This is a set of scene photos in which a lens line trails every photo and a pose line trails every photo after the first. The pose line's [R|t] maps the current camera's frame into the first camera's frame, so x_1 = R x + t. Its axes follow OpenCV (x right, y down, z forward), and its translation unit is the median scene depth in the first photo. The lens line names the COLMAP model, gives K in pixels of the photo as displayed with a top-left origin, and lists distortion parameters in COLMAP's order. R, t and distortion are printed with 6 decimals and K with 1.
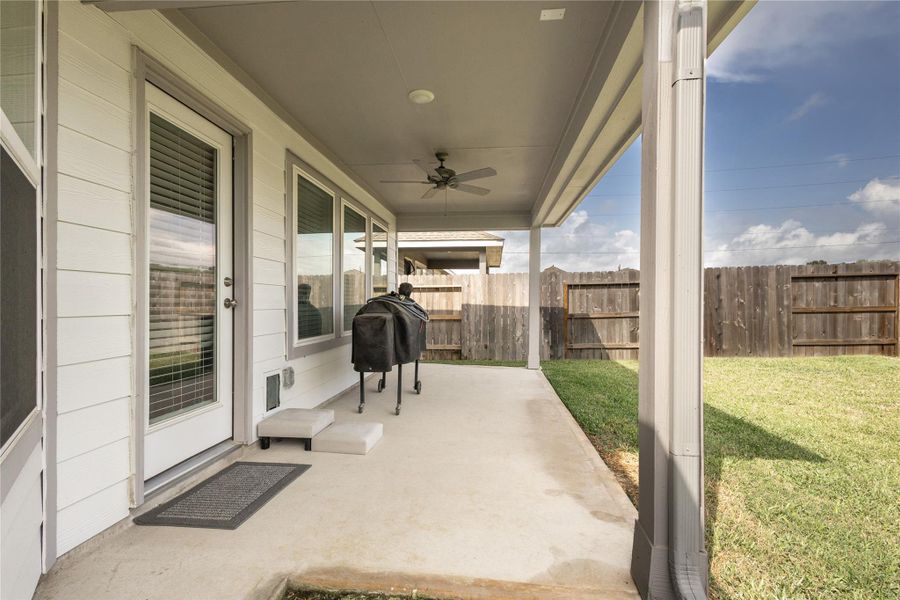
lens RADIAL K [[413.6, 0, 453.3], [0, 413.6, 304.6], [0, 0, 1]] dist [0.004954, 0.000655]
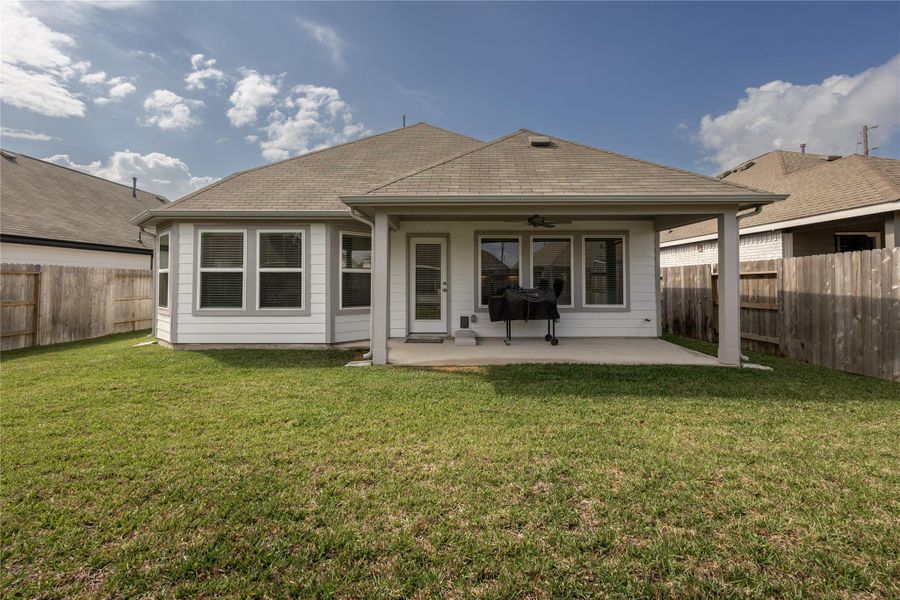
lens RADIAL K [[413.6, 0, 453.9], [0, 413.6, 272.5], [0, 0, 1]] dist [0.004954, 0.000655]
pose [[0.117361, -0.020006, -0.992888, 0.875217], [-0.003948, 0.999780, -0.020612, -0.024222], [0.993081, 0.006339, 0.117256, 0.231677]]
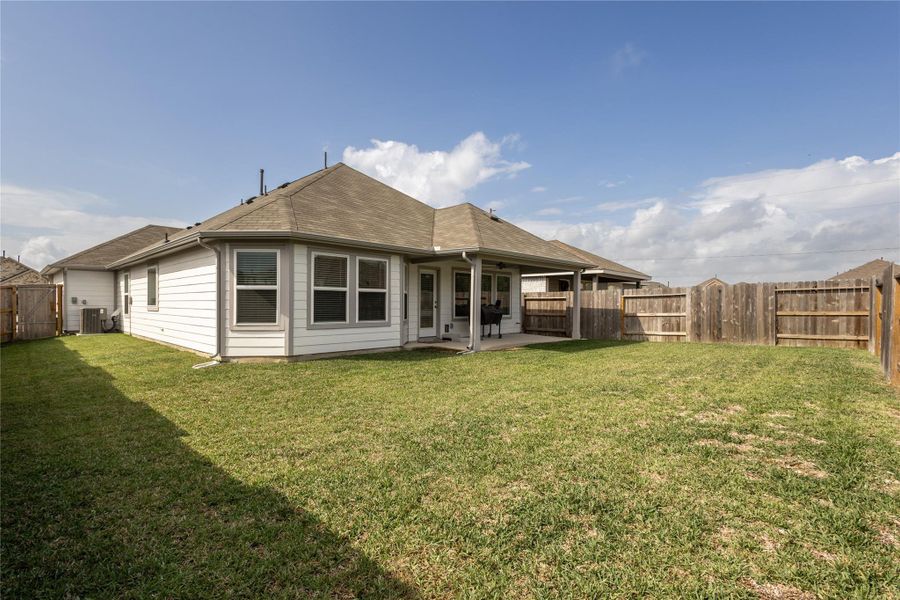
lens RADIAL K [[413.6, 0, 449.8], [0, 413.6, 304.6], [0, 0, 1]] dist [0.004954, 0.000655]
pose [[0.794827, 0.005214, -0.606814, 0.784774], [-0.007763, 0.999969, -0.001575, -0.007204], [0.606787, 0.005963, 0.794842, -0.846595]]
